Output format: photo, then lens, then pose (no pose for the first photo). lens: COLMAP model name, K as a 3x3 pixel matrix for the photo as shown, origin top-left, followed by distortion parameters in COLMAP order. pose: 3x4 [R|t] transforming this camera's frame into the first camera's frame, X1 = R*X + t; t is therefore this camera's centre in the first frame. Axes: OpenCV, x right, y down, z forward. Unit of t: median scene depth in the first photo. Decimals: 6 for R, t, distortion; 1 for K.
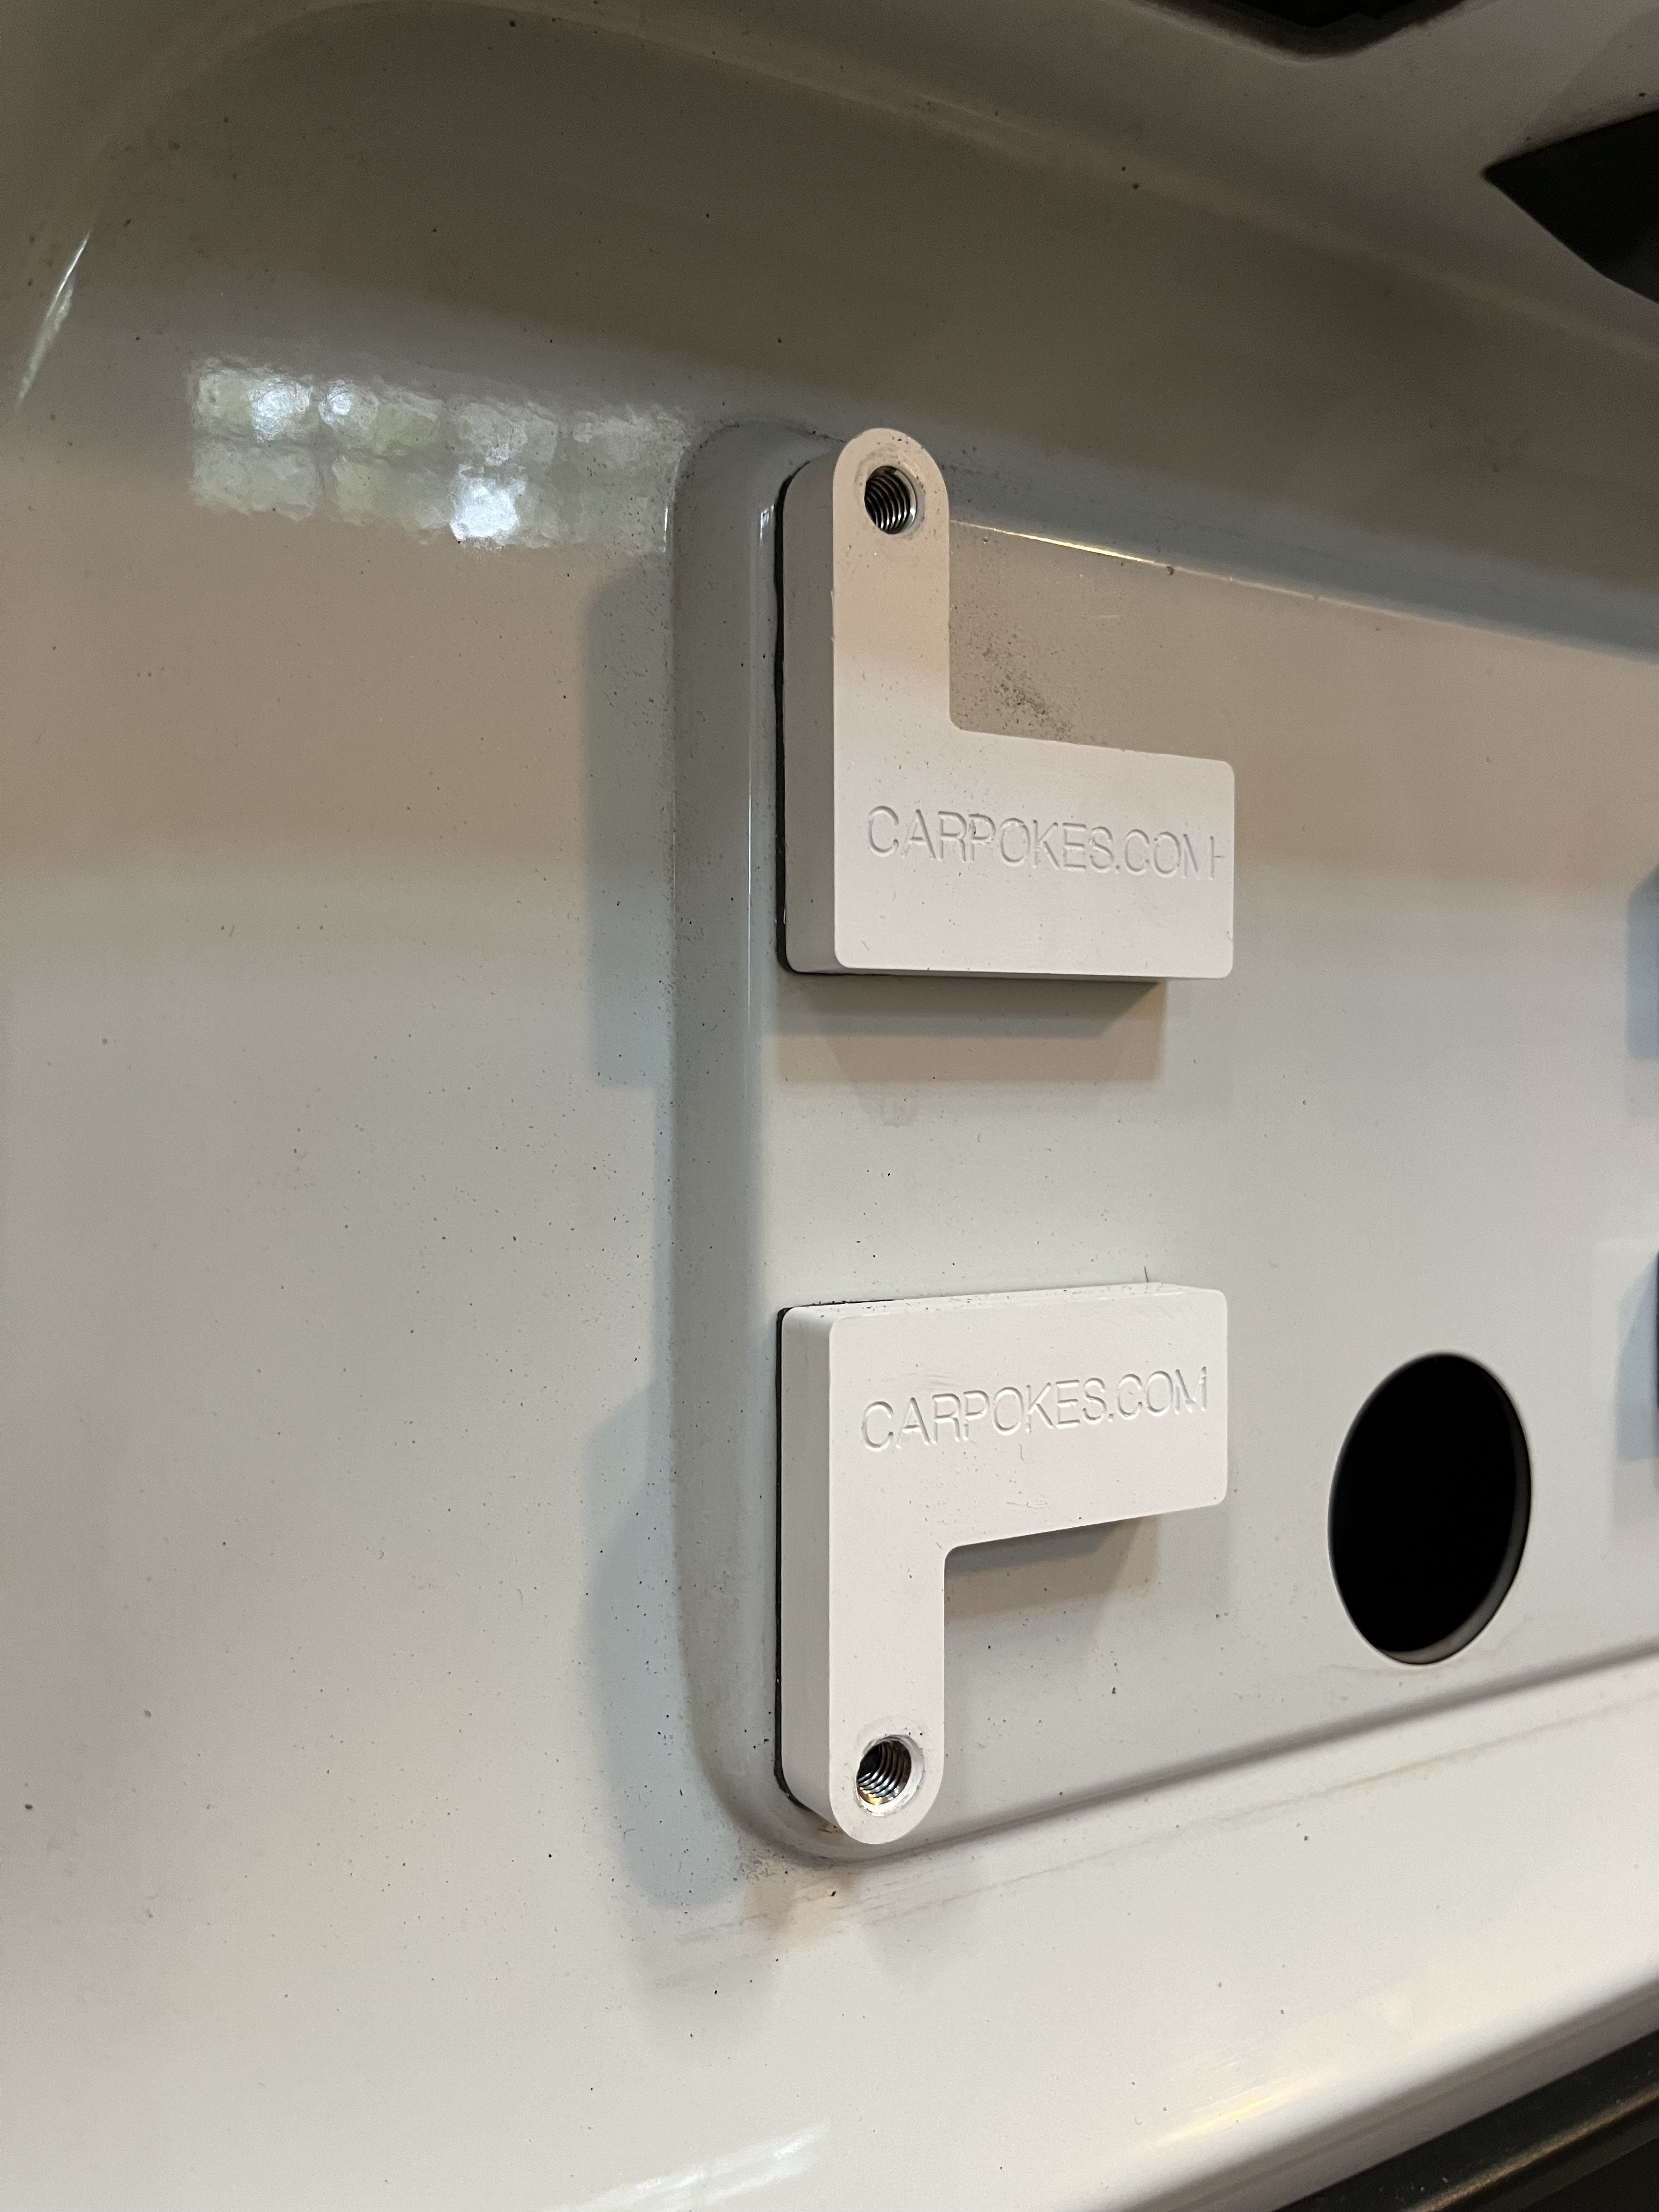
lens RADIAL K [[1682.8, 0, 829.5], [0, 1682.8, 1106.0], [0, 0, 1]] dist [0.053144, -0.097741]
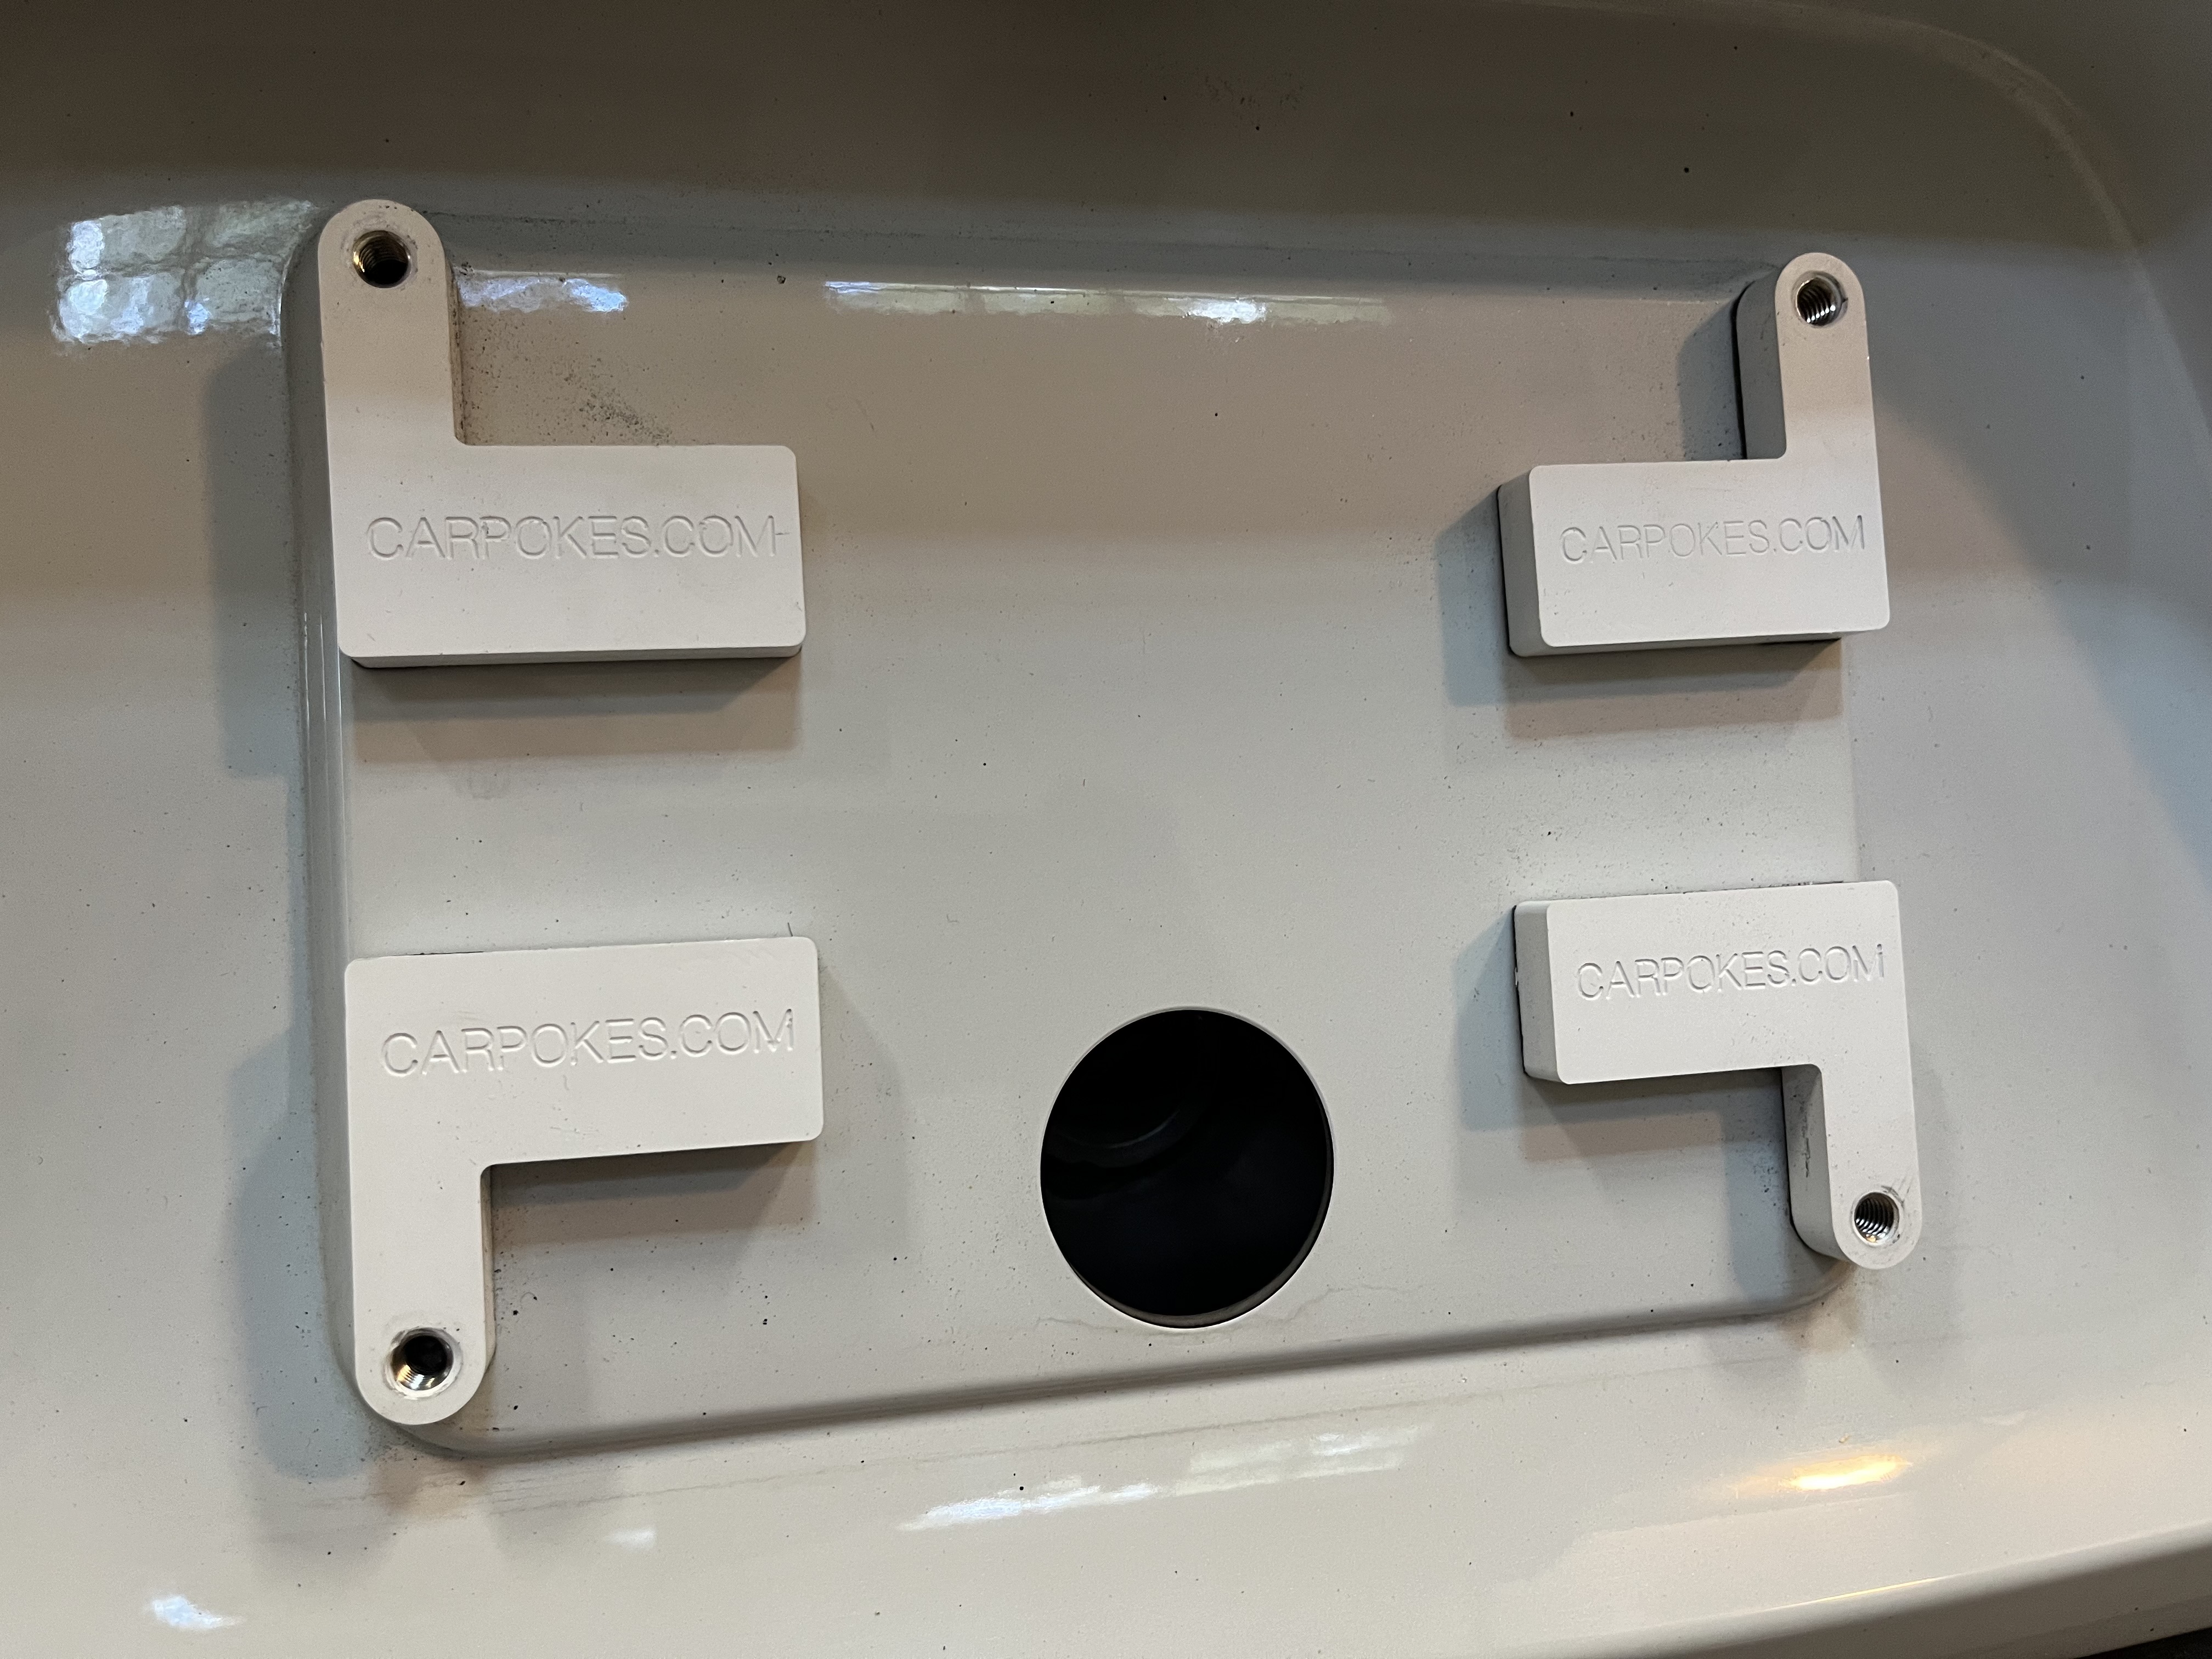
lens RADIAL K [[1655.8, 0, 1106.0], [0, 1655.8, 829.5], [0, 0, 1]] dist [0.047827, -0.035665]
pose [[0.944012, -0.060132, -0.324384, 0.808054], [0.046208, 0.997656, -0.050467, 0.110417], [0.326658, 0.032652, 0.944578, 0.077798]]
